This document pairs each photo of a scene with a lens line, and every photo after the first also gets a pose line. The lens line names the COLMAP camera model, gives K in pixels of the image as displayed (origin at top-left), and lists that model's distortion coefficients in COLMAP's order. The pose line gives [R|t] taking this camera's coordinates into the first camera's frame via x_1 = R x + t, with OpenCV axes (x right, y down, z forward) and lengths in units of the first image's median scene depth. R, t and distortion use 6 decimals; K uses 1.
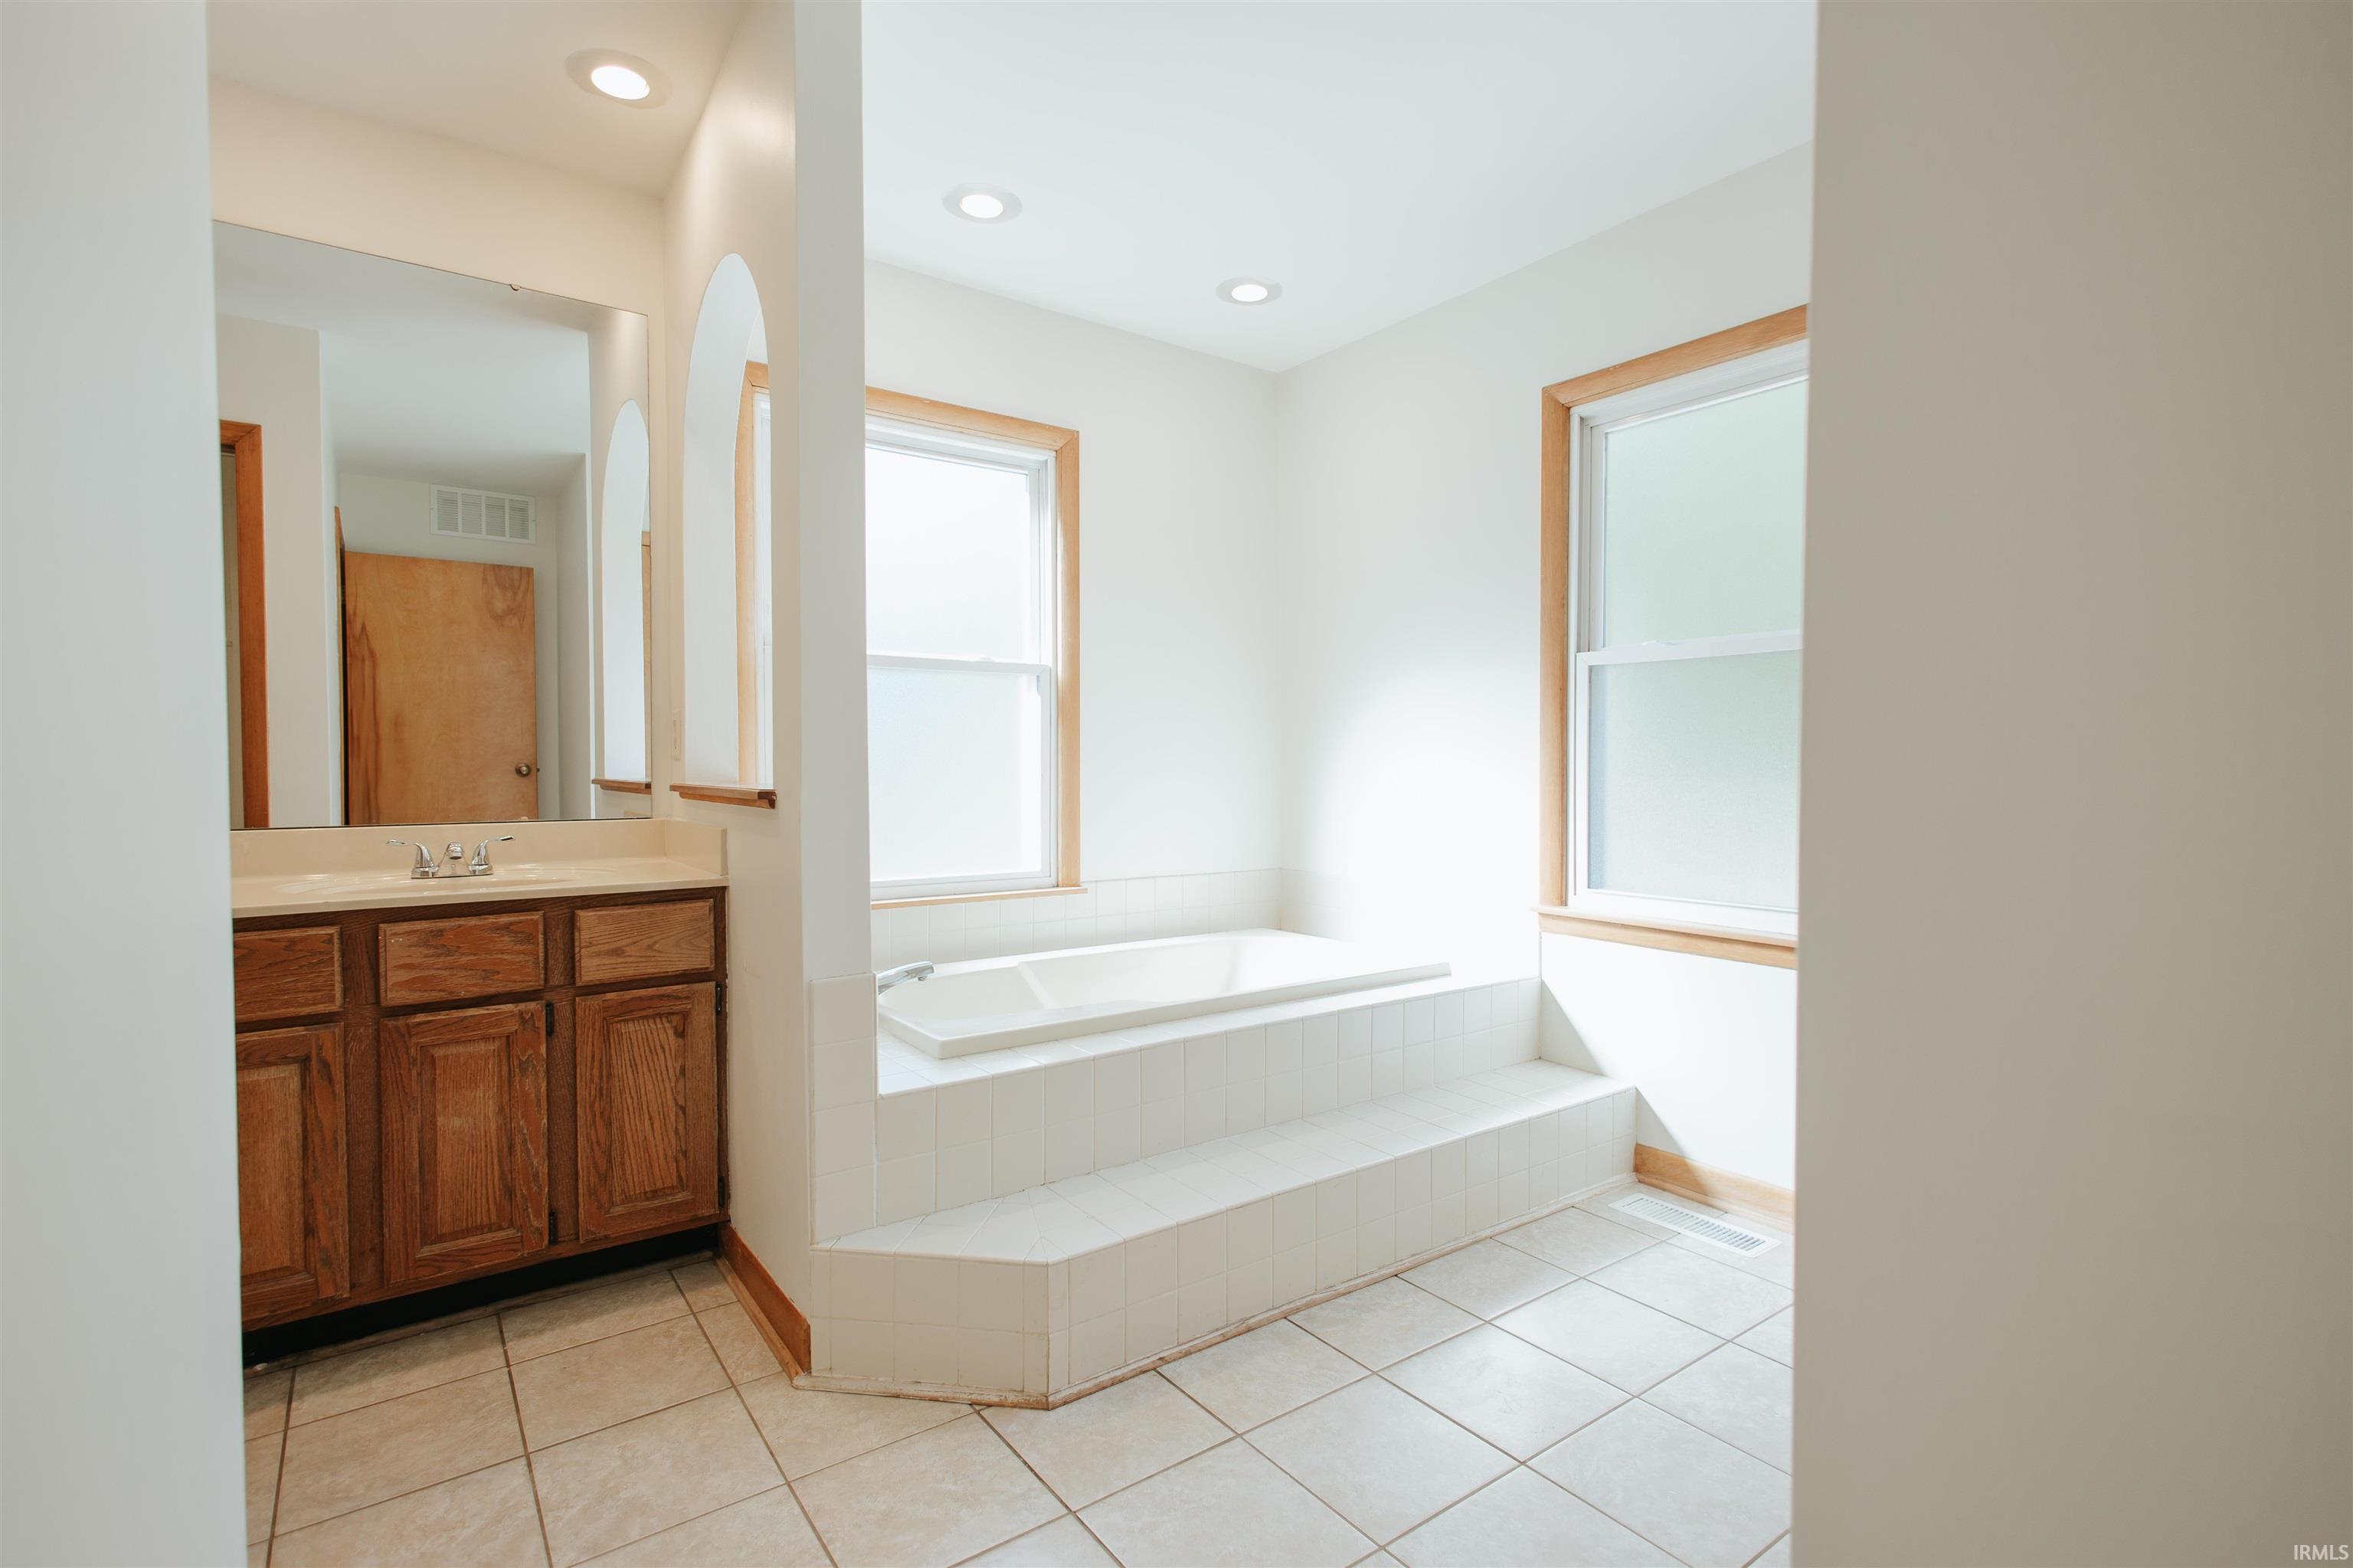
lens RADIAL K [[1065.9, 0, 1149.0], [0, 1065.9, 796.1], [0, 0, 1]] dist [0.001767, -0.000073]
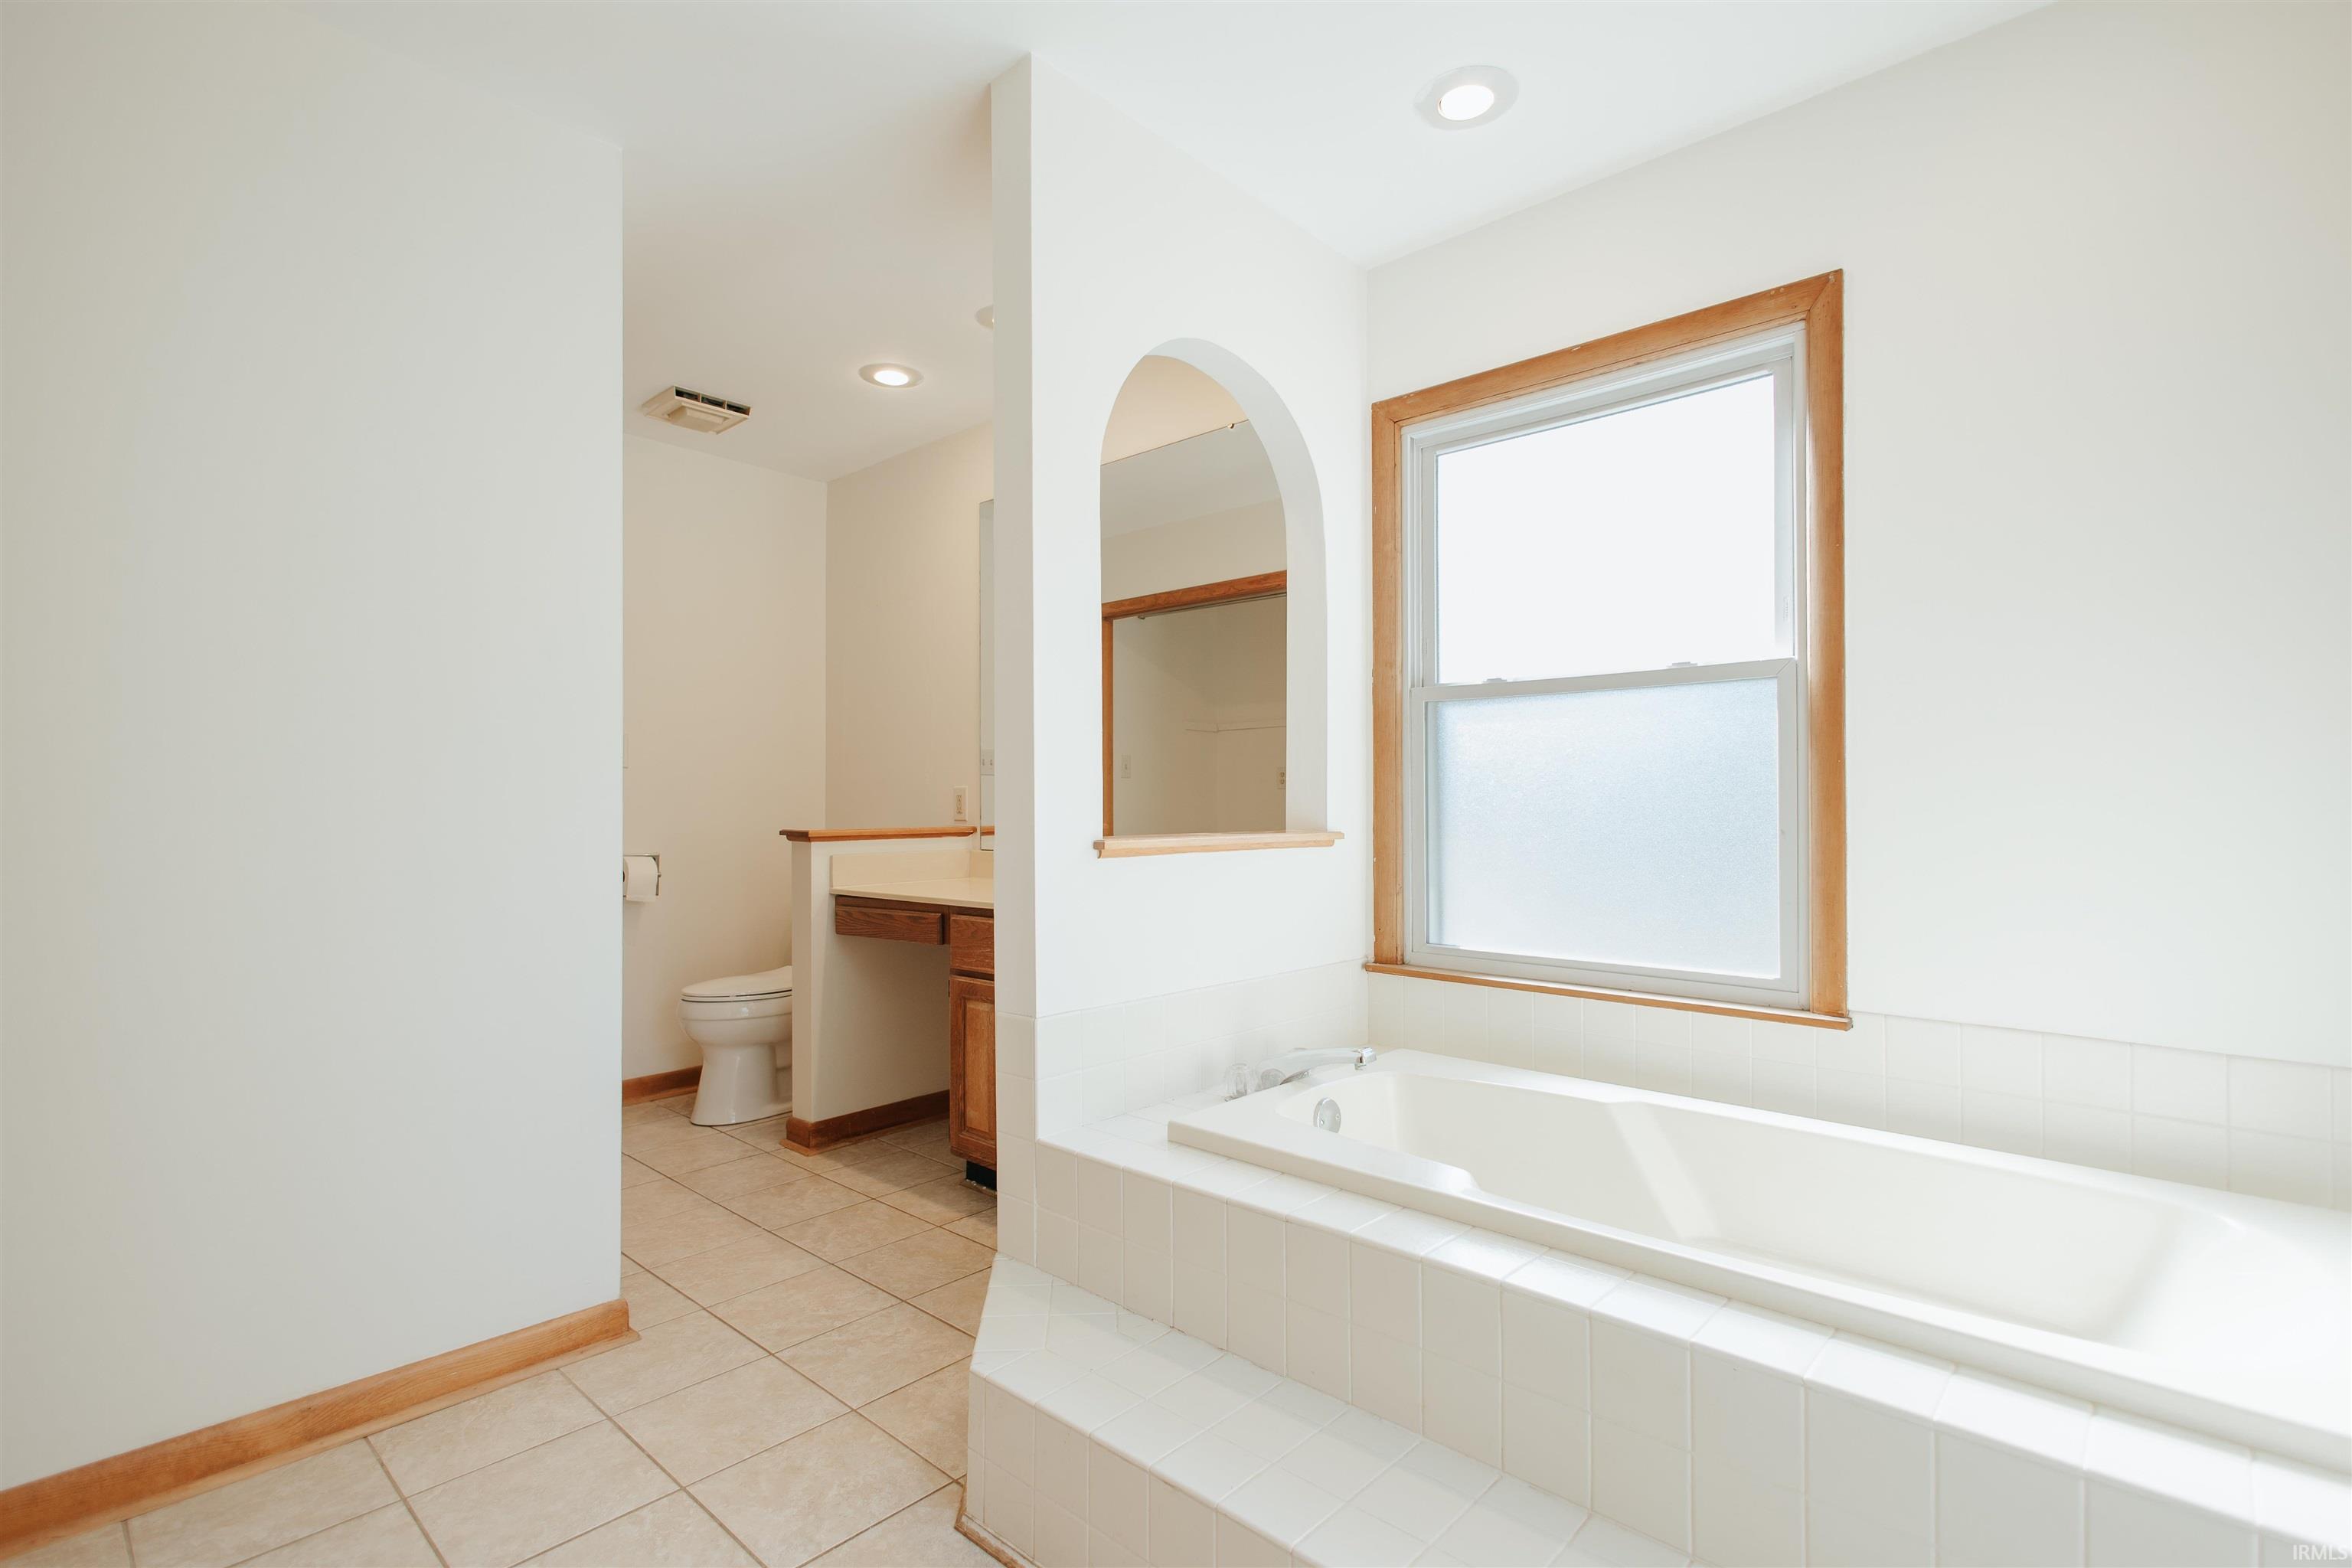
lens RADIAL K [[1078.7, 0, 1176.0], [0, 1078.7, 784.0], [0, 0, 1]] dist [0.009890, -0.000002]
pose [[0.217397, -0.022312, -0.975828, 0.455797], [-0.027065, 0.999217, -0.028876, -0.019423], [0.975708, 0.032688, 0.216623, 0.507743]]
